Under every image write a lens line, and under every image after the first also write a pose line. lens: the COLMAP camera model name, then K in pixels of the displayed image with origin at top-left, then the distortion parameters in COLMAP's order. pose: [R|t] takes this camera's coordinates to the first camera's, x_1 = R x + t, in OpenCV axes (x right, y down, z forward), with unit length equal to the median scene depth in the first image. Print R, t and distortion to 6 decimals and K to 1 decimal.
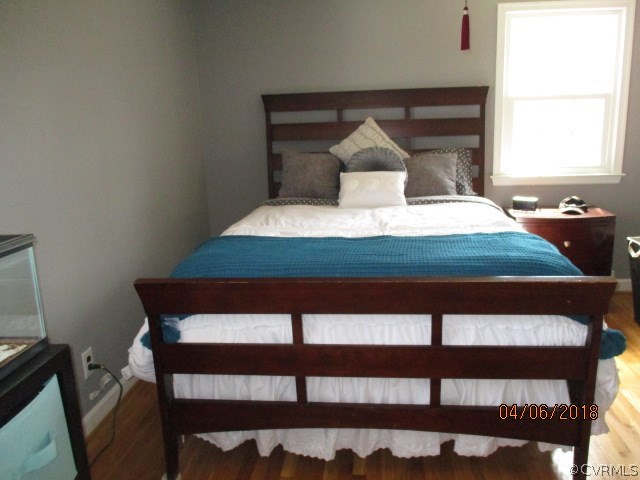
lens RADIAL K [[534.3, 0, 325.8], [0, 534.3, 240.3], [0, 0, 1]] dist [-0.032836, 0.010842]
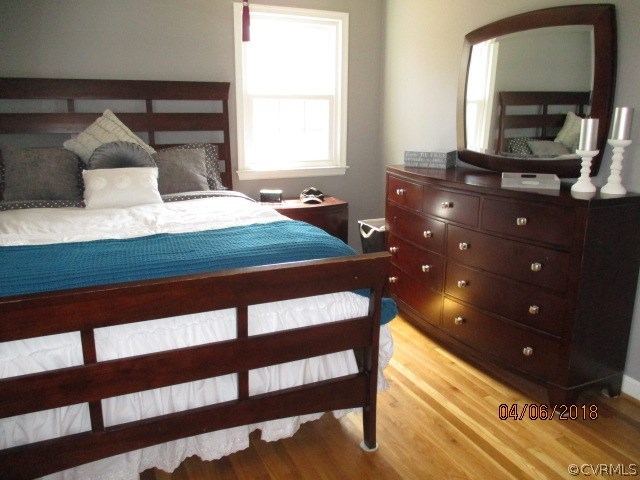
lens RADIAL K [[534.3, 0, 322.7], [0, 534.3, 240.5], [0, 0, 1]] dist [-0.032836, 0.010842]
pose [[0.860353, -0.082813, 0.502926, -0.135220], [0.082487, 0.996328, 0.022947, 0.005861], [-0.502979, 0.021742, 0.864025, 0.057767]]
